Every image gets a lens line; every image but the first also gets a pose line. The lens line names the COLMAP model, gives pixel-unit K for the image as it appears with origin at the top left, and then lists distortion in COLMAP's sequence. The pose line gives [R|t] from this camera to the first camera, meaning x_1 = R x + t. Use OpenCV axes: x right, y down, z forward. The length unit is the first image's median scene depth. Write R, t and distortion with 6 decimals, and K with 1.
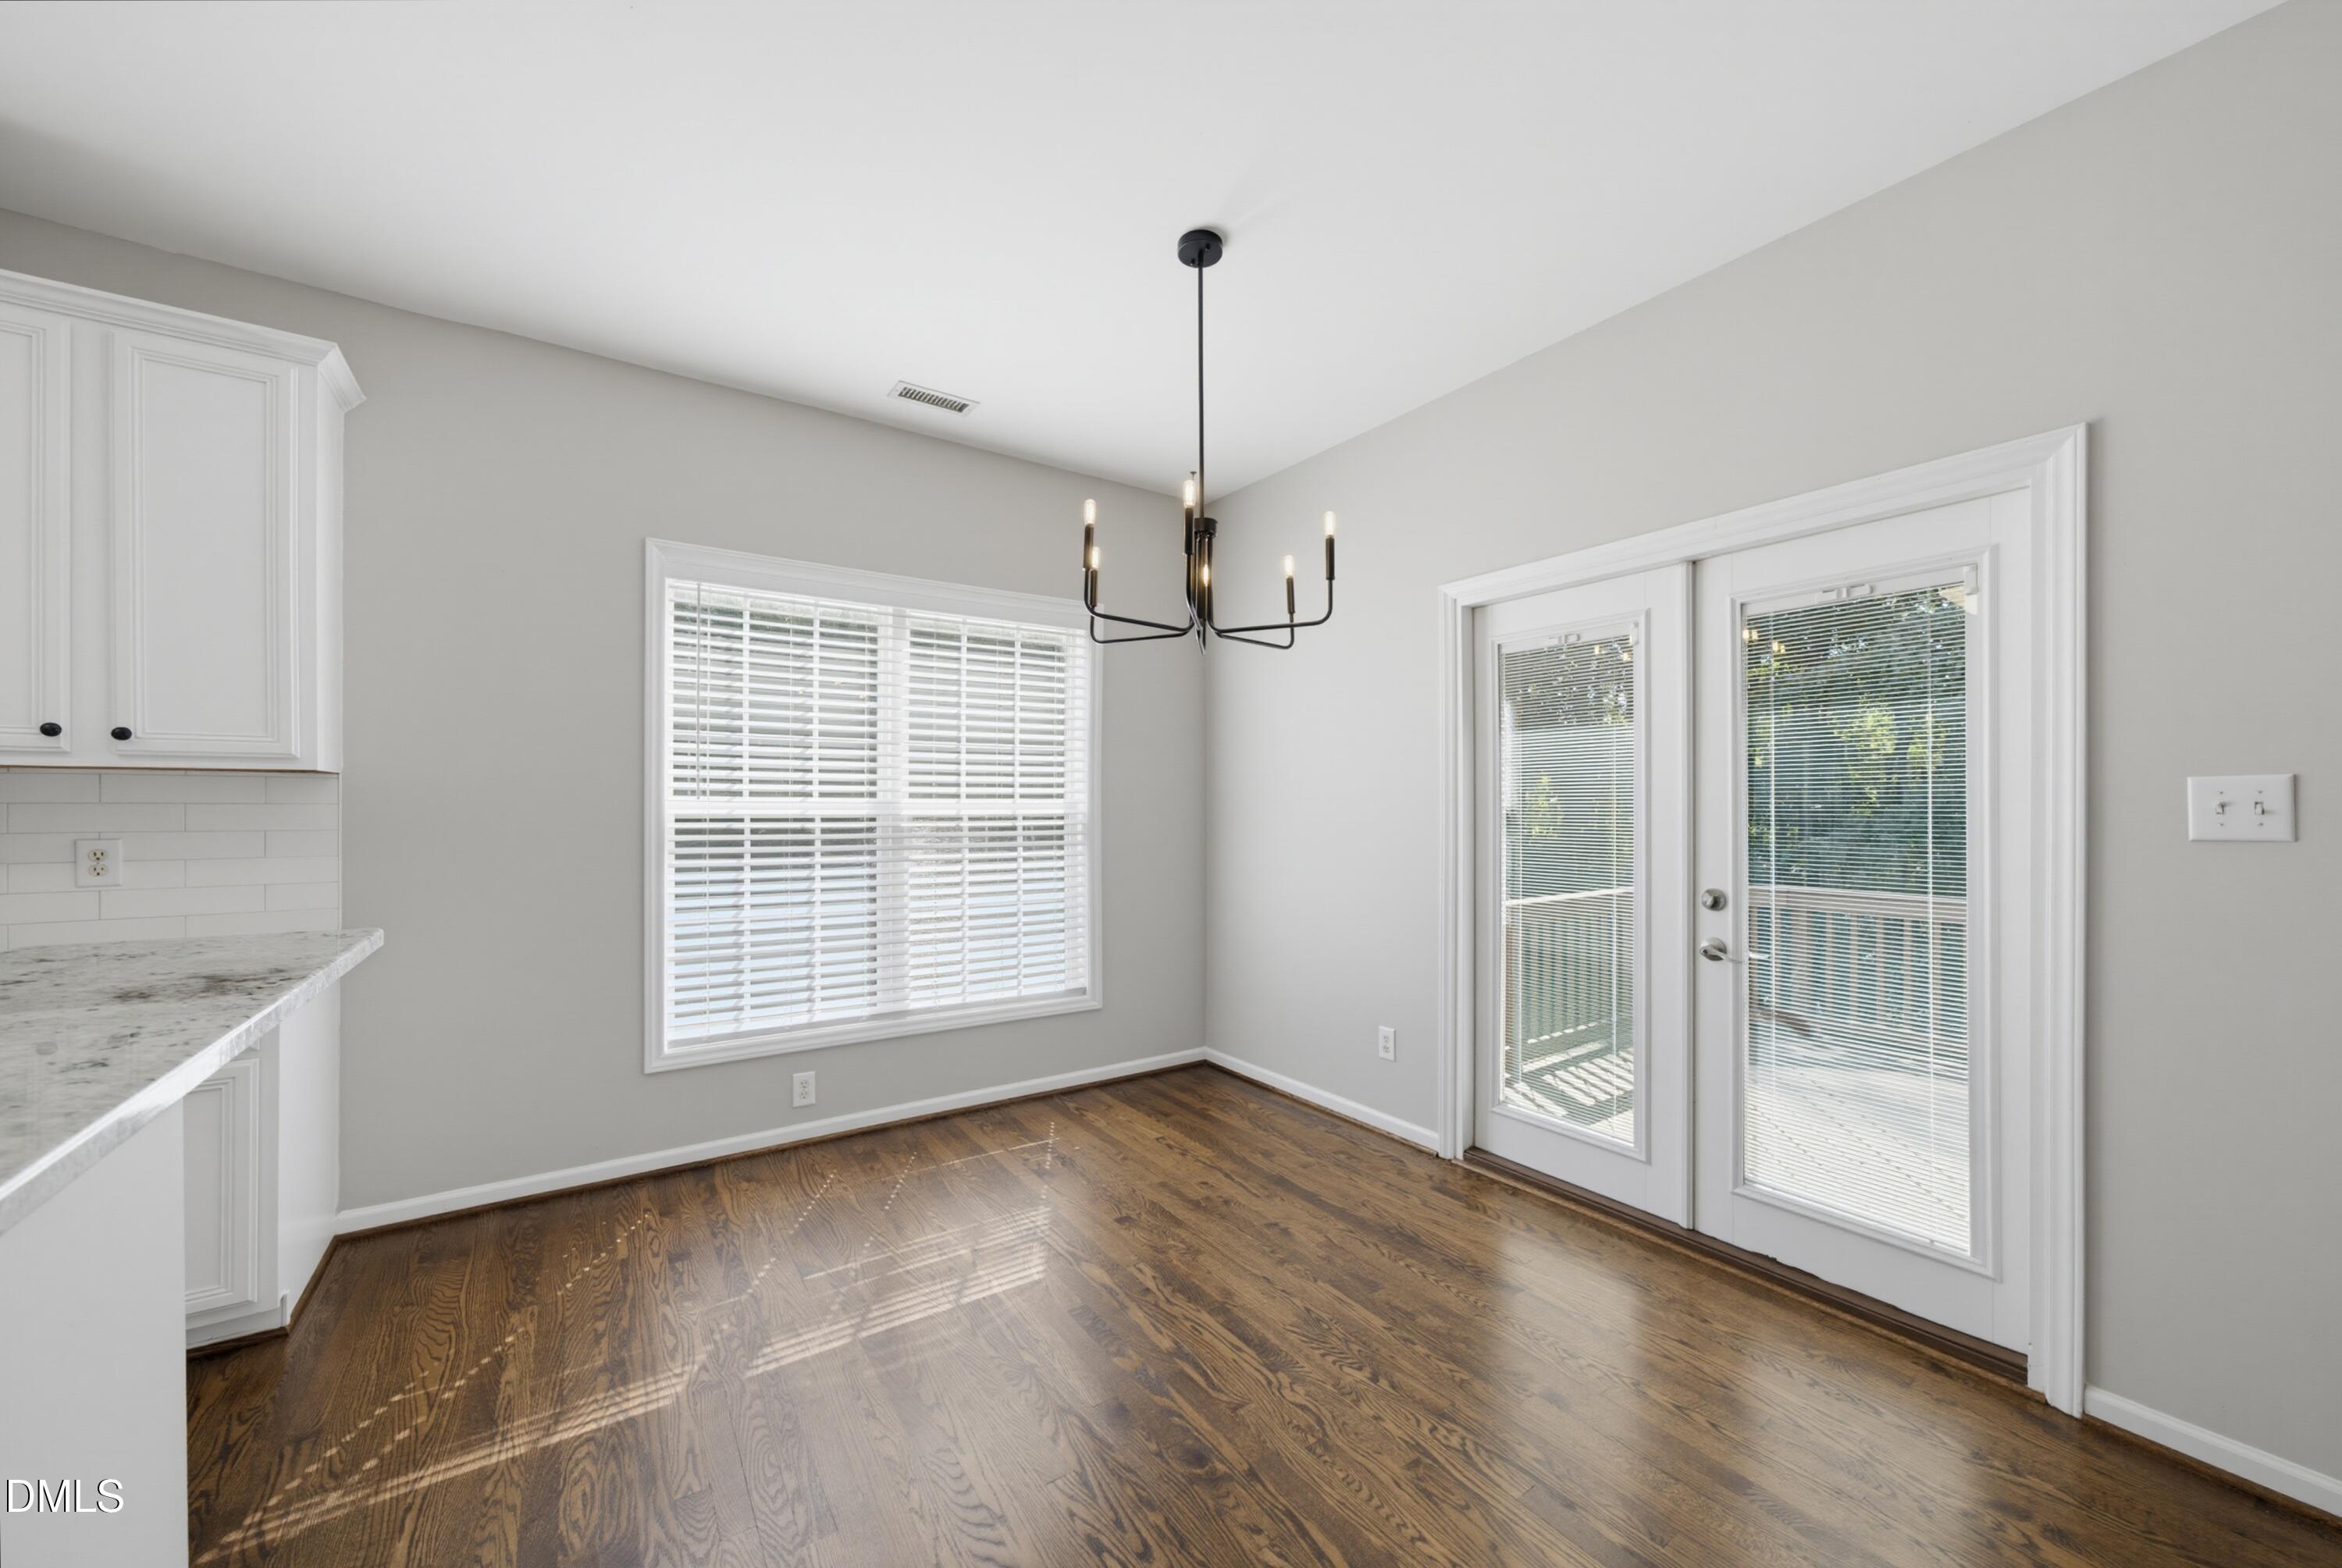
lens RADIAL K [[871.8, 0, 1168.0], [0, 871.8, 801.3], [0, 0, 1]] dist [-0.023949, 0.015260]
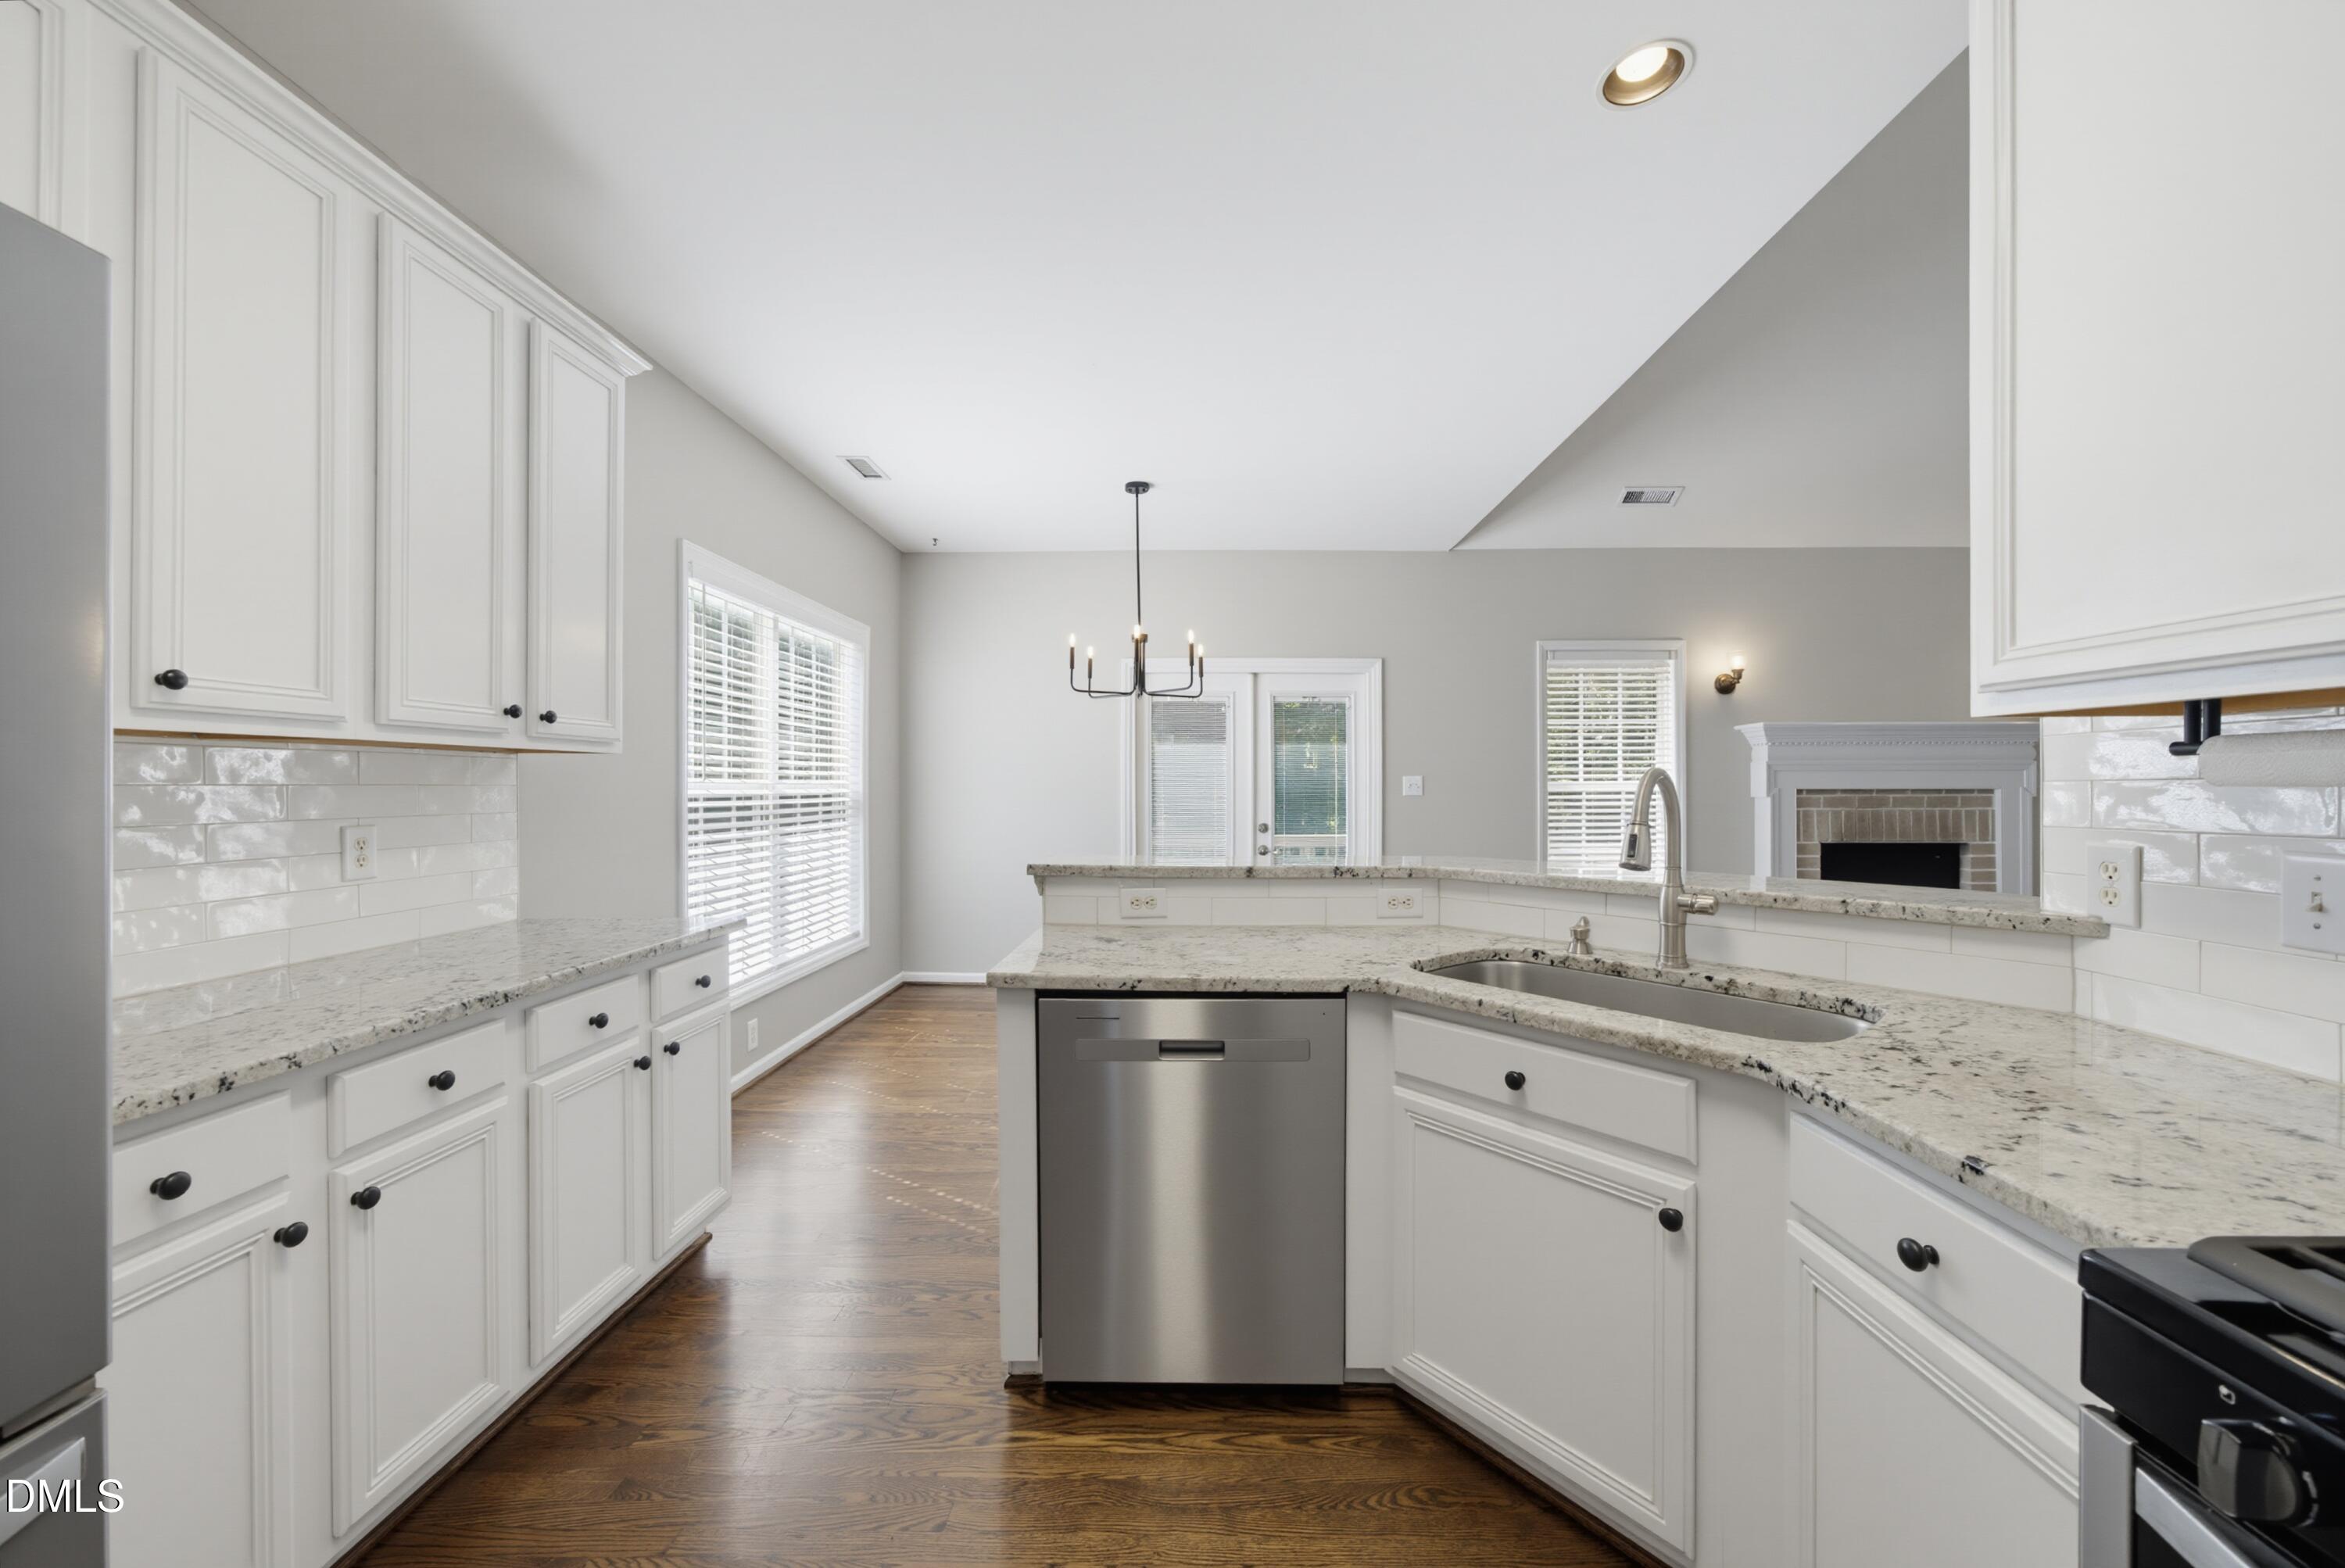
lens RADIAL K [[877.5, 0, 1182.6], [0, 877.5, 786.6], [0, 0, 1]] dist [-0.032746, 0.015130]
pose [[0.586922, -0.001568, 0.809642, -1.104259], [-0.002634, 0.999989, 0.003846, -0.000360], [-0.809639, -0.004390, 0.586911, -0.143636]]
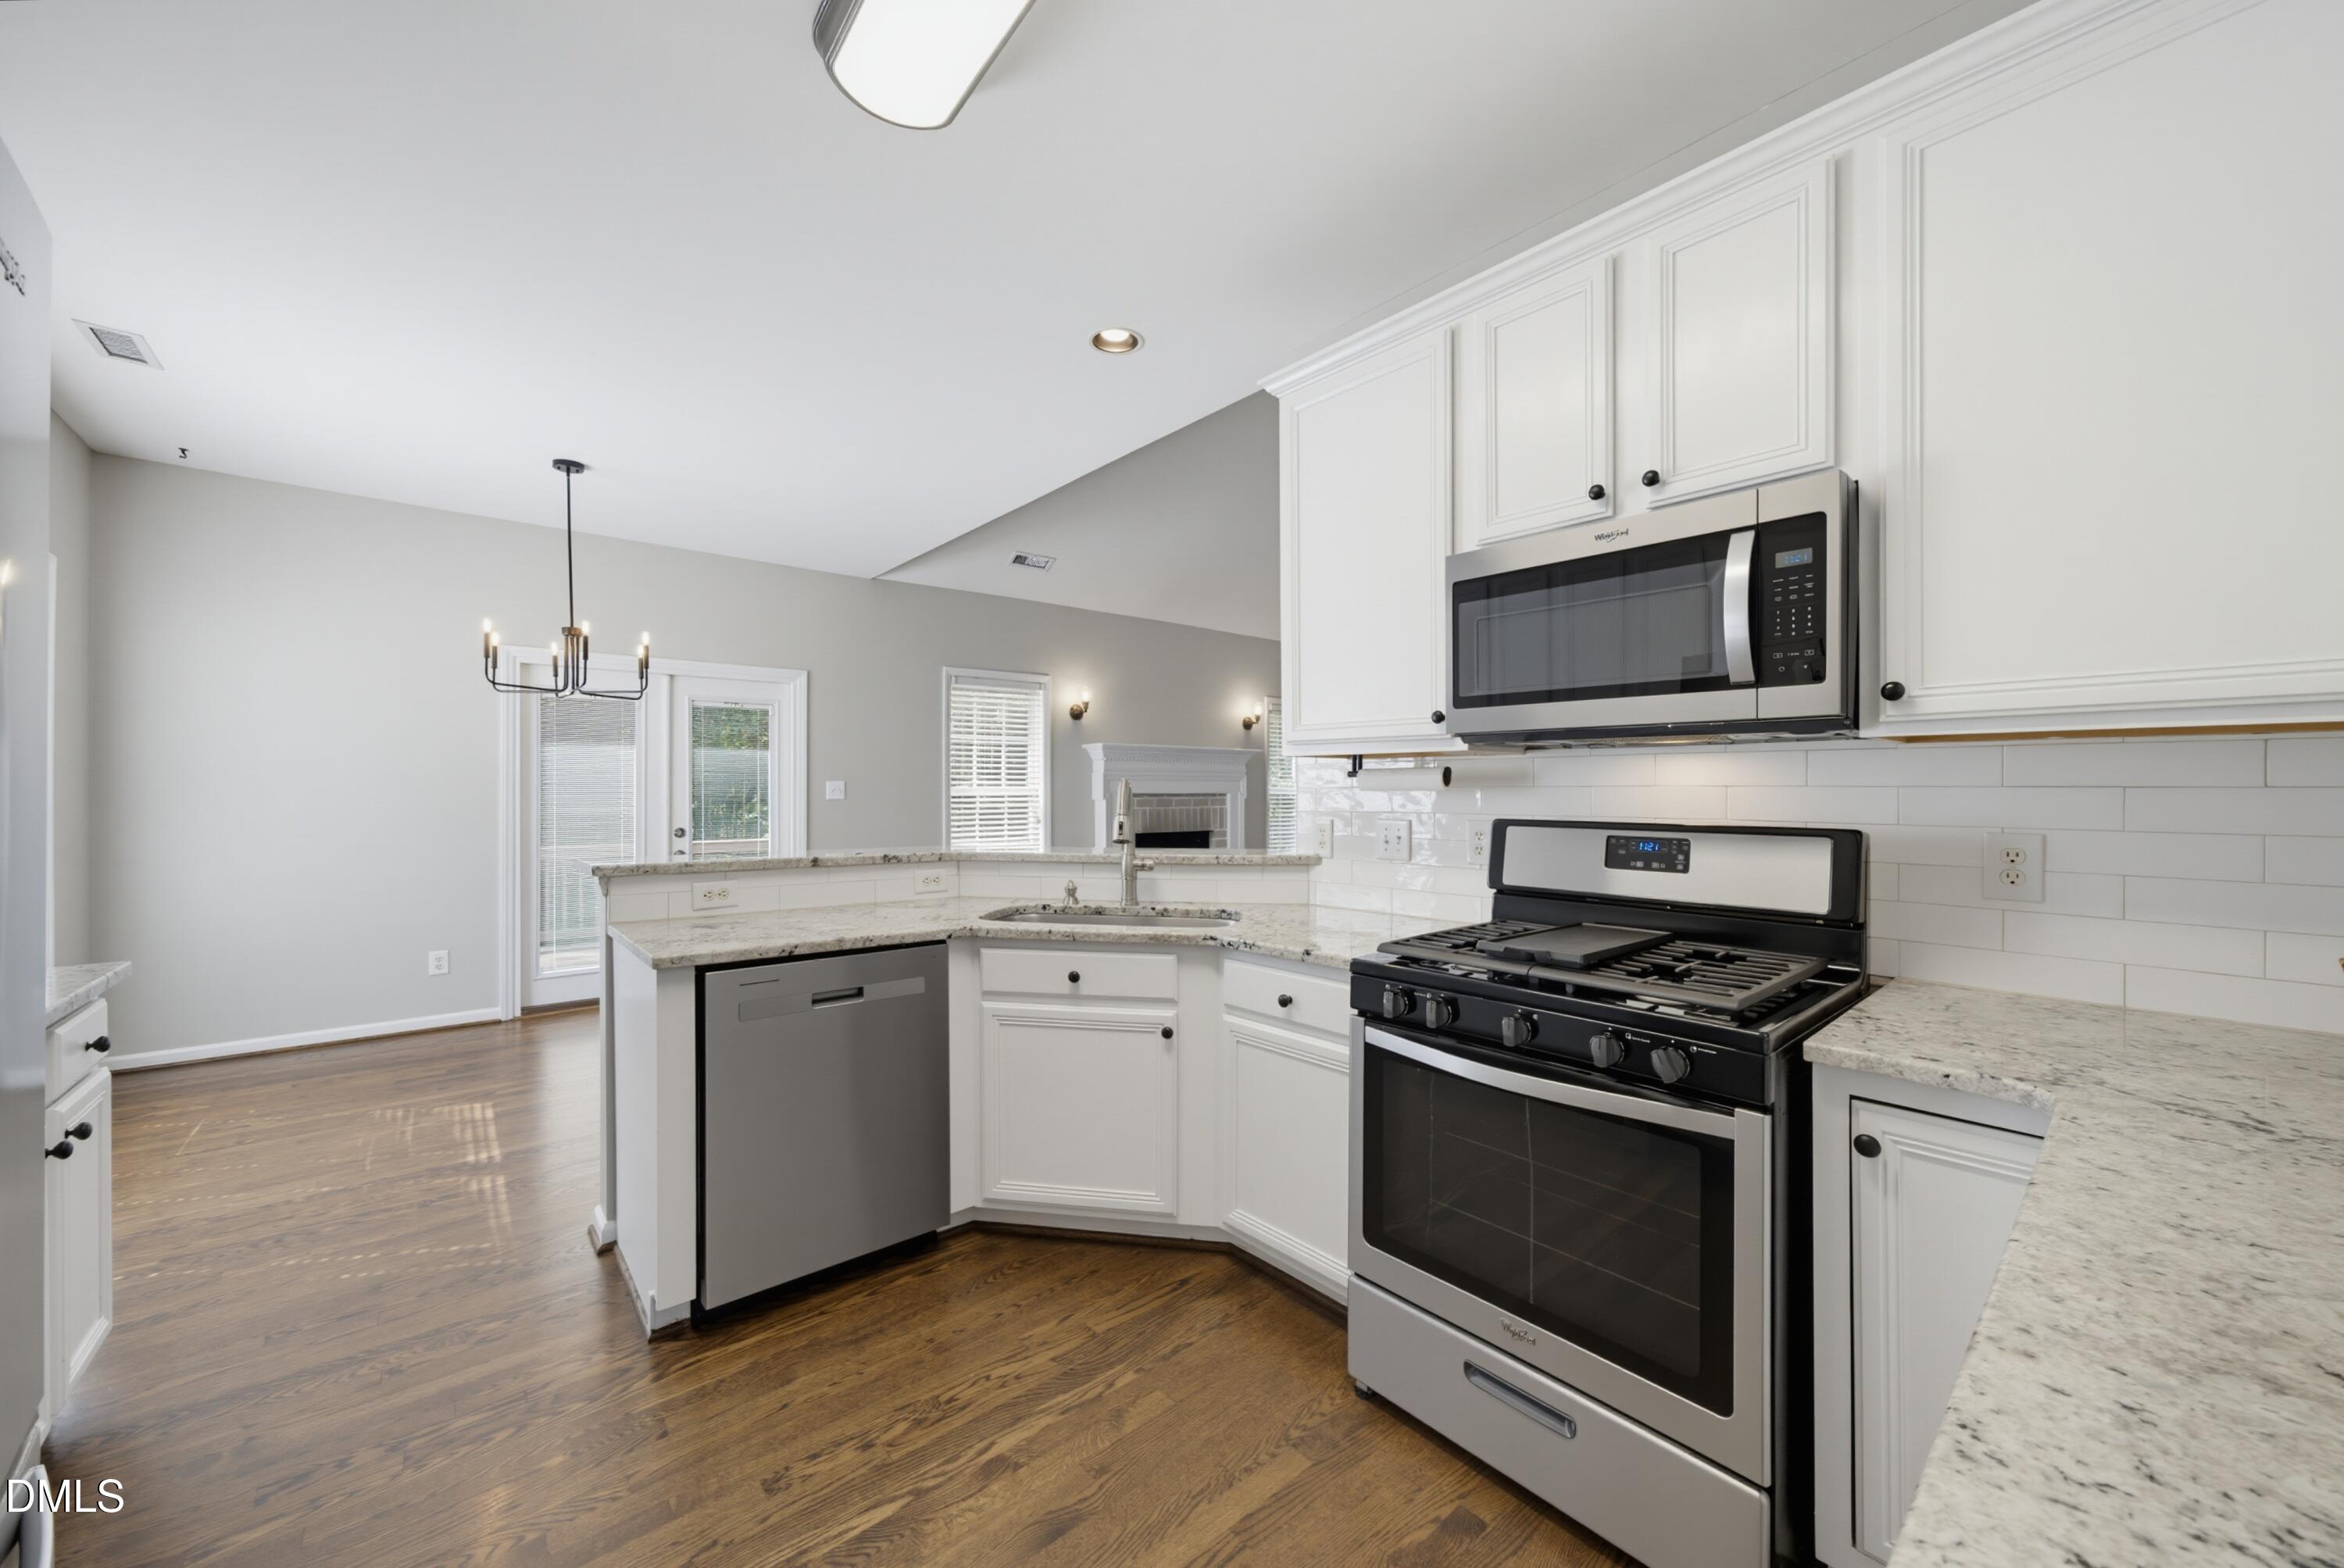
lens RADIAL K [[886.4, 0, 1172.0], [0, 886.4, 784.0], [0, 0, 1]] dist [-0.037388, 0.016078]
pose [[-0.099005, 0.007410, 0.995059, -1.392150], [-0.005412, 0.999953, -0.007985, 0.000889], [-0.995072, -0.006176, -0.098960, -0.015736]]
